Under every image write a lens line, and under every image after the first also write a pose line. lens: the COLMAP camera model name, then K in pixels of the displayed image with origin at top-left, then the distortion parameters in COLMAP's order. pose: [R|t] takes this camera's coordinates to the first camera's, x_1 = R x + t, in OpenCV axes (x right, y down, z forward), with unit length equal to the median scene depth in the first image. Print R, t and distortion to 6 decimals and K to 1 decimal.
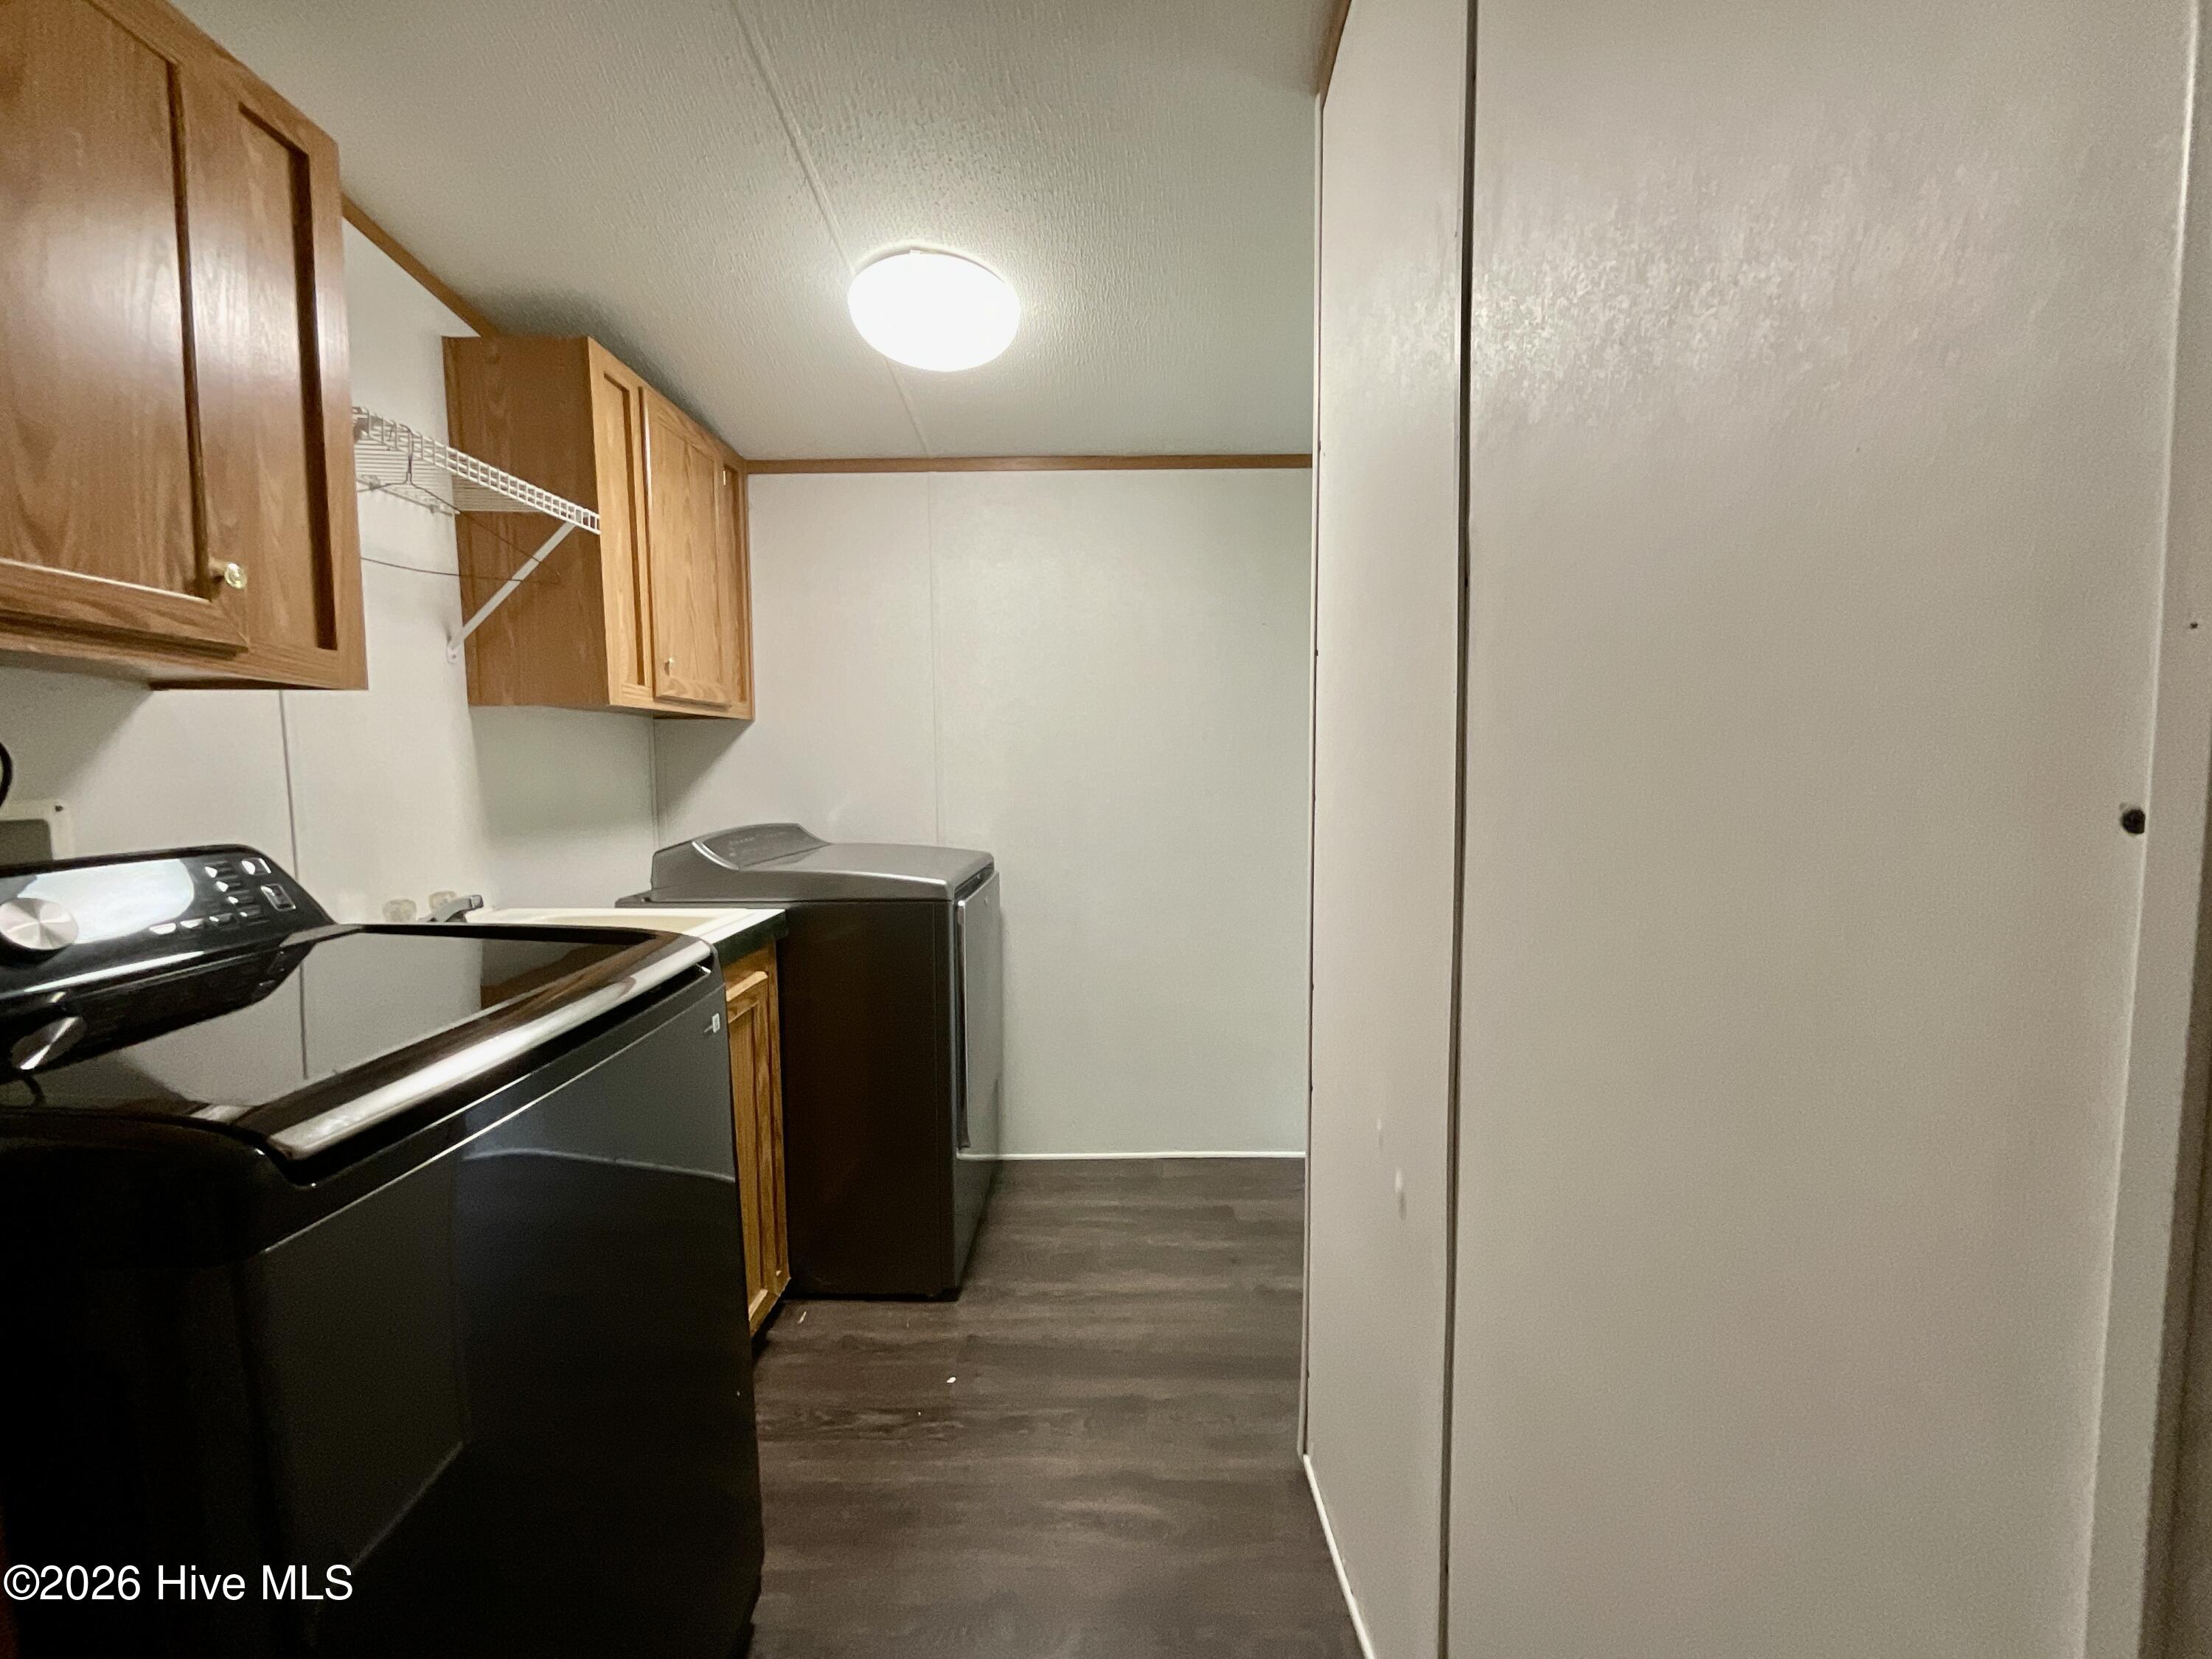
lens RADIAL K [[899.2, 0, 1105.6], [0, 899.2, 830.9], [0, 0, 1]] dist [-0.001407, 0.001034]
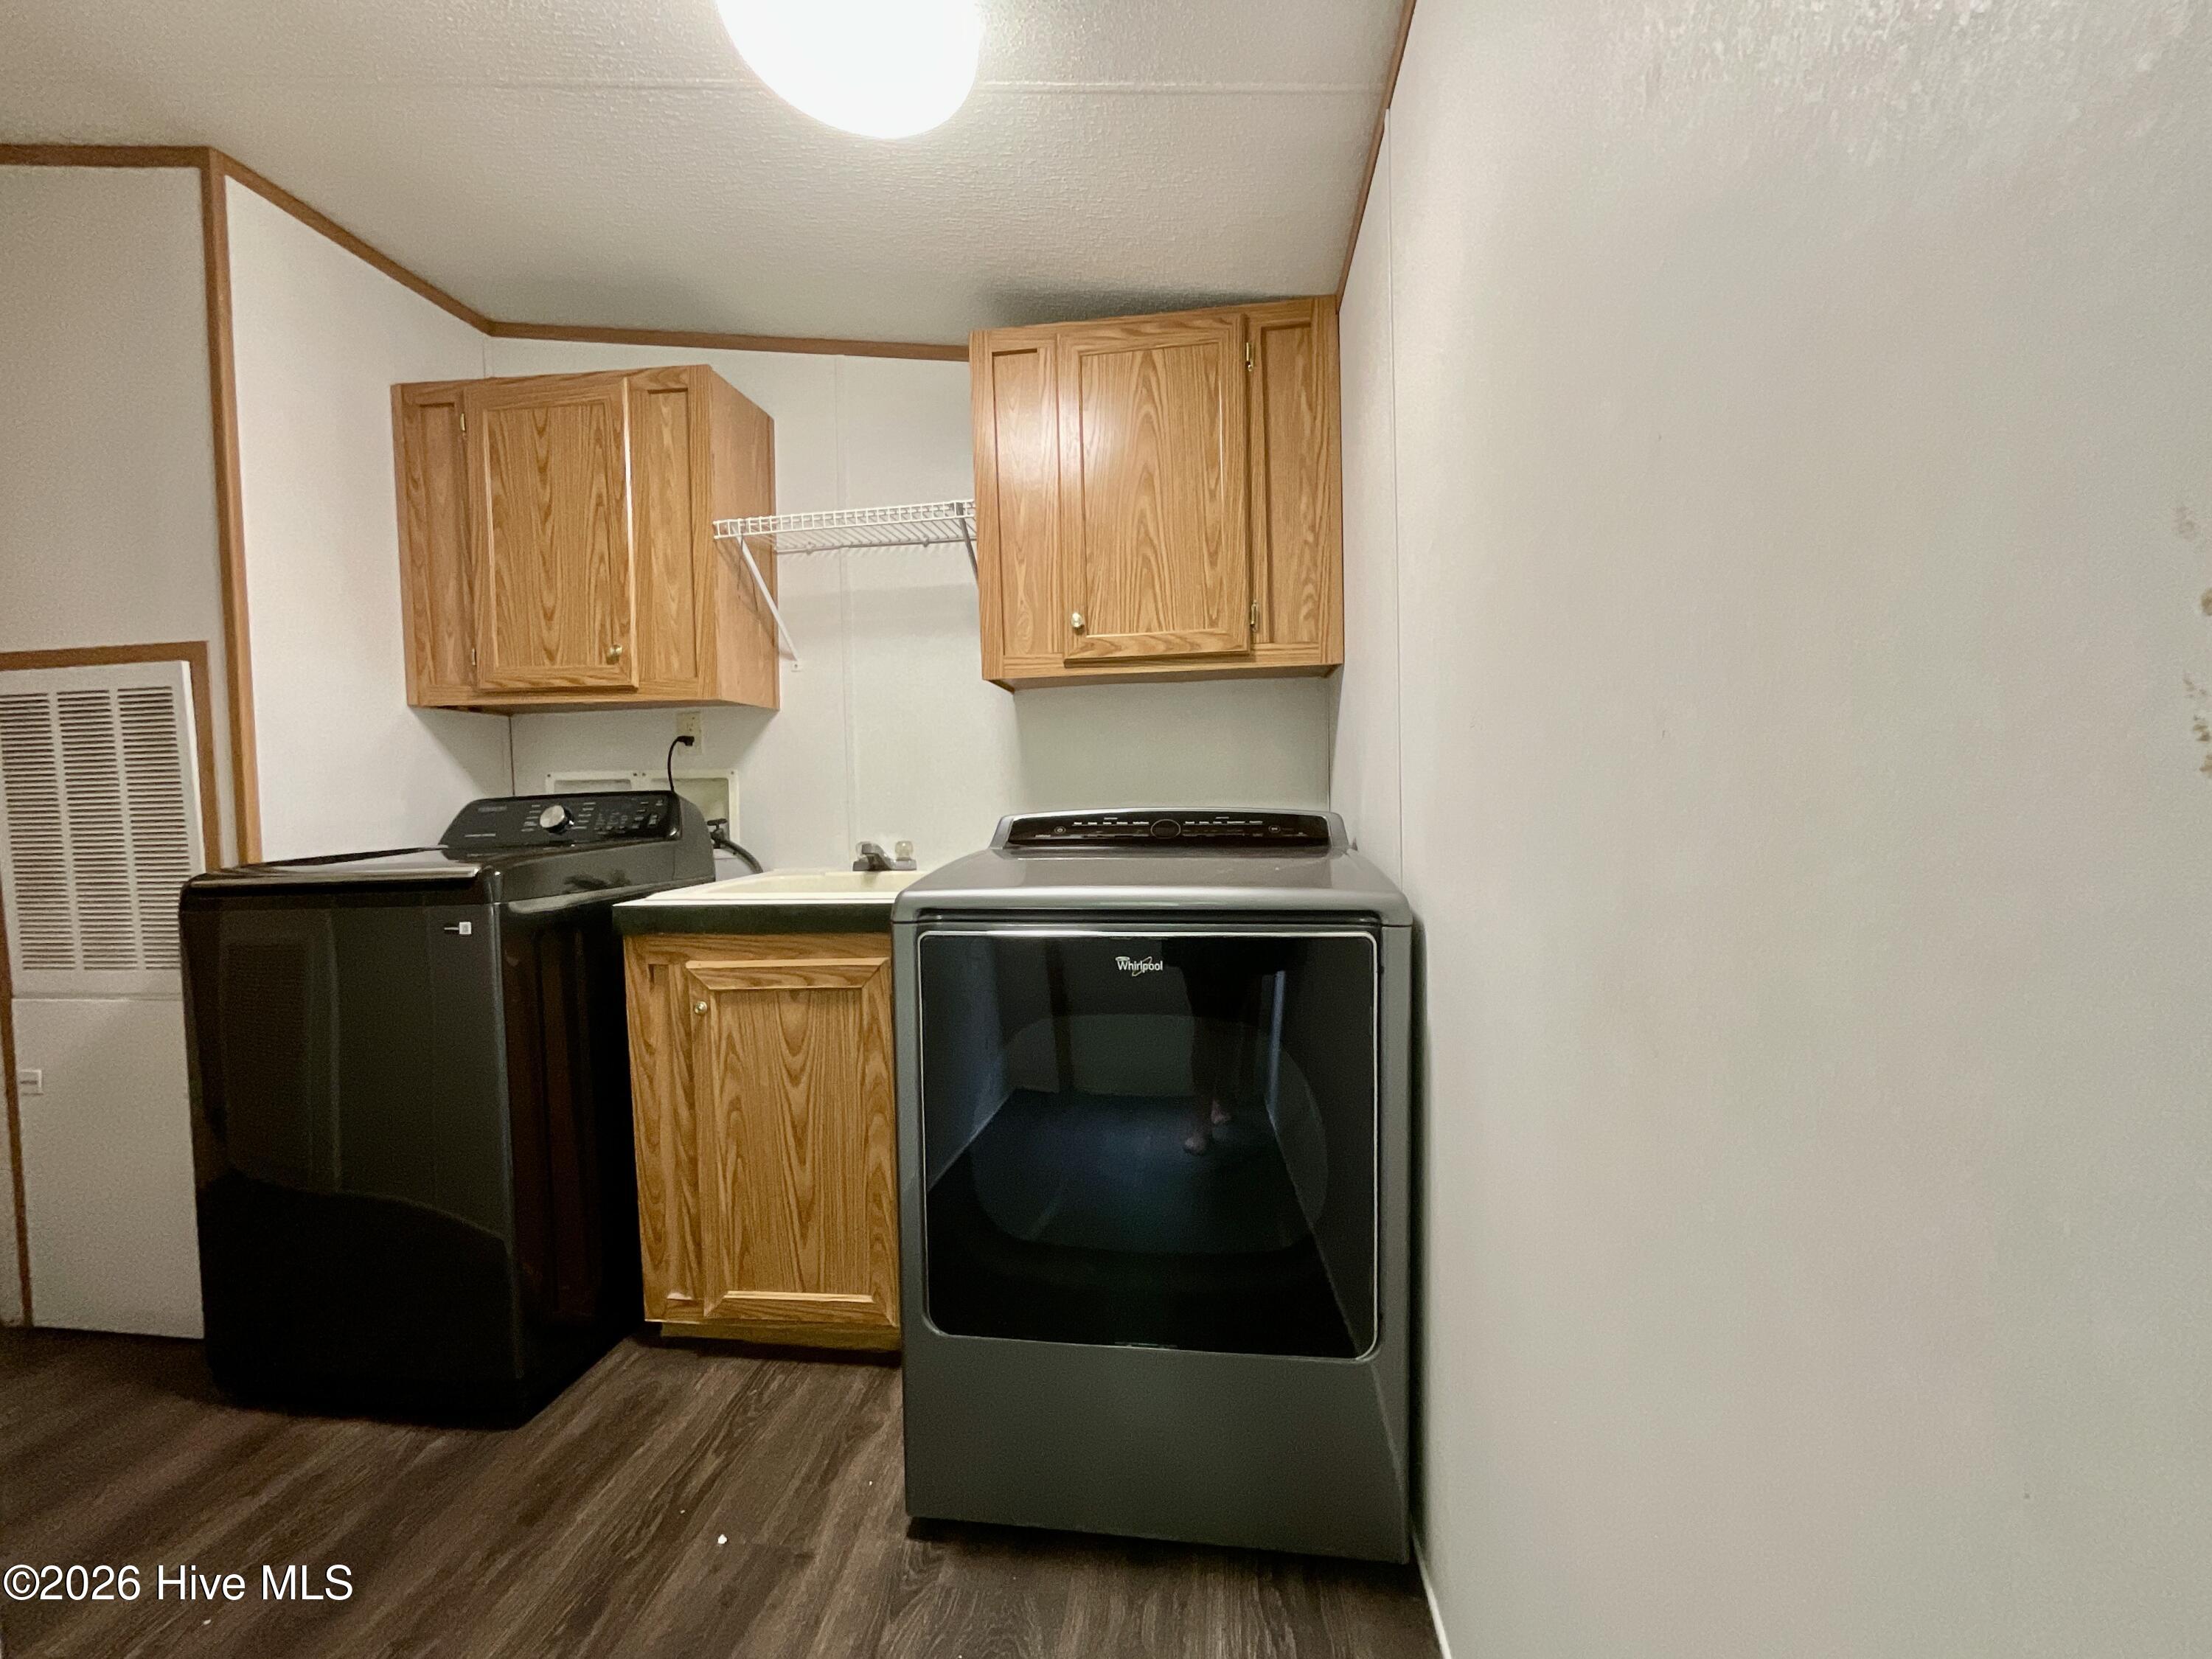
lens RADIAL K [[899.2, 0, 1111.5], [0, 899.2, 822.5], [0, 0, 1]] dist [-0.001407, 0.001034]
pose [[-0.111785, 0.048274, -0.992559, 0.770908], [-0.049703, 0.997298, 0.054102, -0.064660], [0.992489, 0.055381, -0.109083, 2.083155]]
